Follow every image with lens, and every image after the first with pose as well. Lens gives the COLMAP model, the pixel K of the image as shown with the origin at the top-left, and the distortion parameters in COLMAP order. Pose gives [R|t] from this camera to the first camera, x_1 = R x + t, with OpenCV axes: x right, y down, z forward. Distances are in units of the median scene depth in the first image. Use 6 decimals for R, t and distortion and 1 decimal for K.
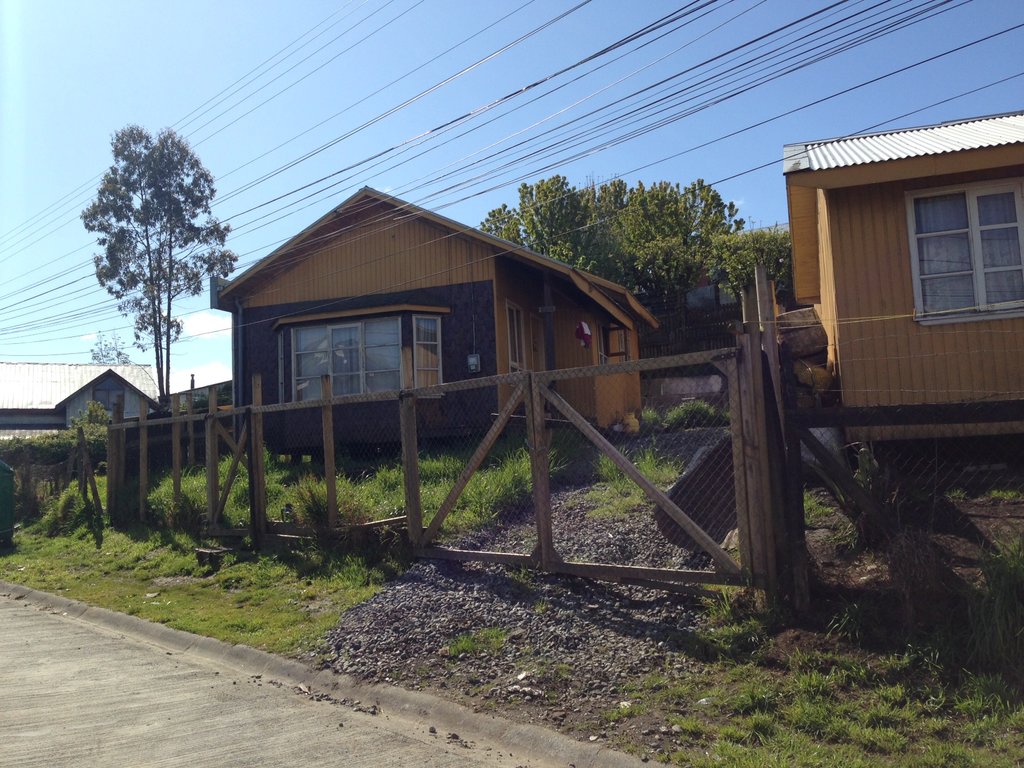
lens RADIAL K [[922.1, 0, 512.0], [0, 922.1, 384.0], [0, 0, 1]] dist [0.101960, -0.174104]
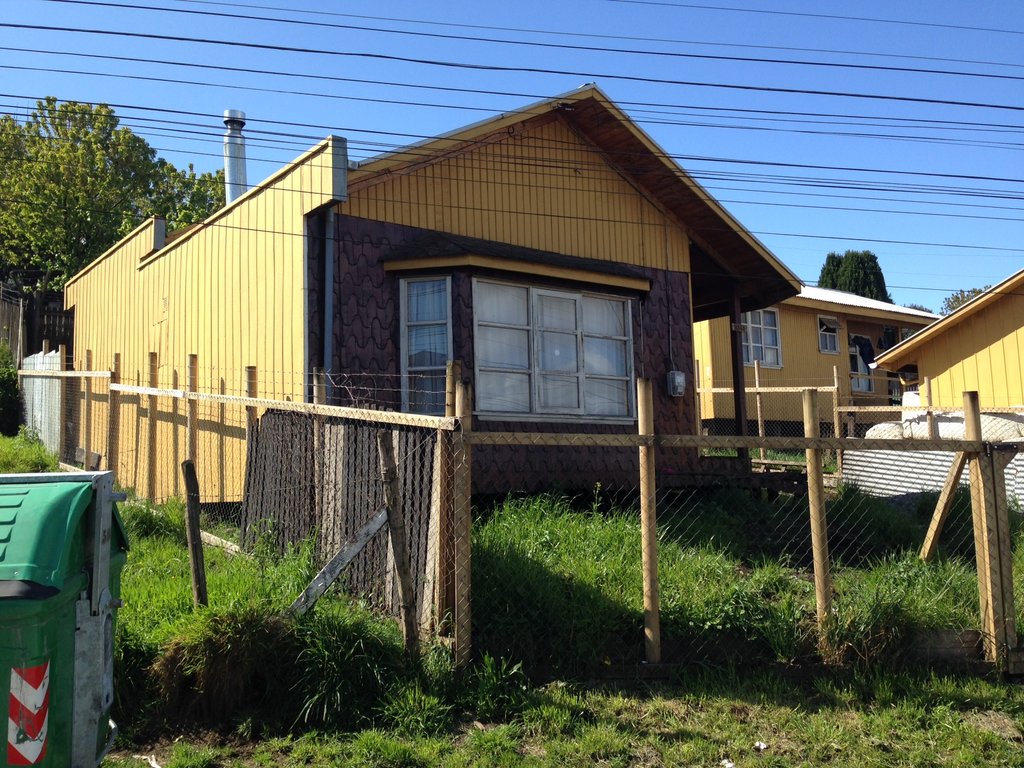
lens RADIAL K [[920.3, 0, 464.3], [0, 920.3, 386.4], [0, 0, 1]] dist [0.098058, -0.161856]
pose [[0.589439, 0.118815, 0.799027, -0.726138], [-0.095197, 0.992449, -0.077350, 0.052096], [-0.802184, -0.030472, 0.596299, 0.716901]]
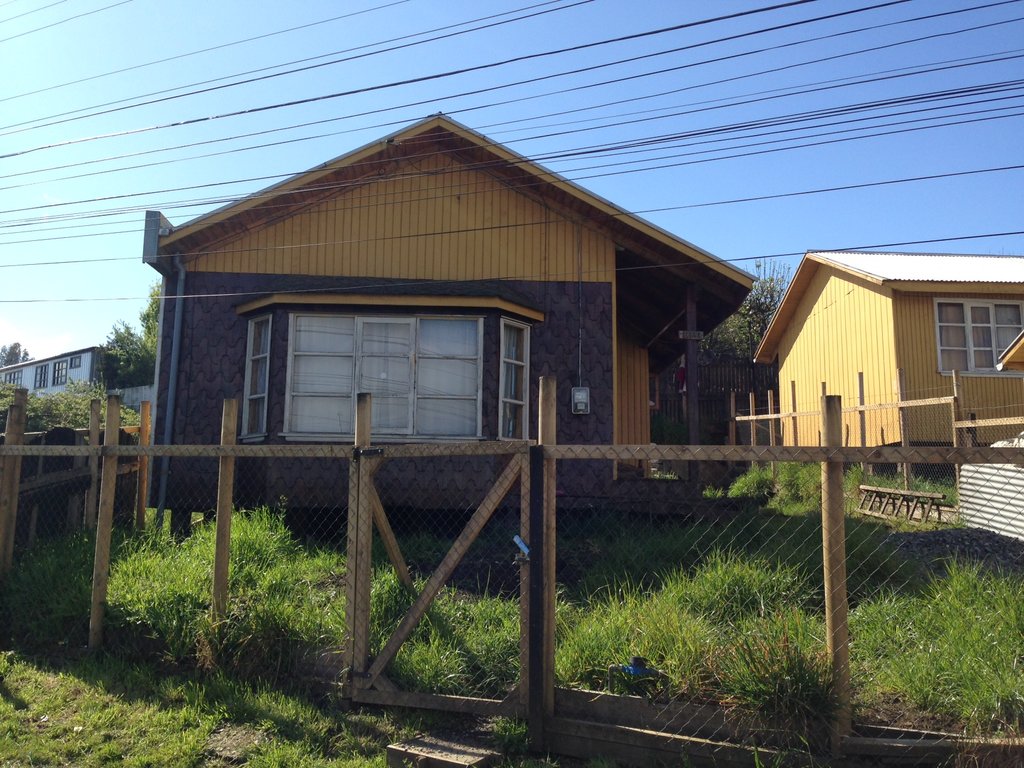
lens RADIAL K [[929.4, 0, 512.0], [0, 929.4, 384.0], [0, 0, 1]] dist [0.122835, -0.254193]
pose [[0.934664, 0.111986, 0.337434, -0.324460], [-0.091434, 0.992888, -0.076249, 0.022674], [-0.343573, 0.040414, 0.938256, 0.386378]]
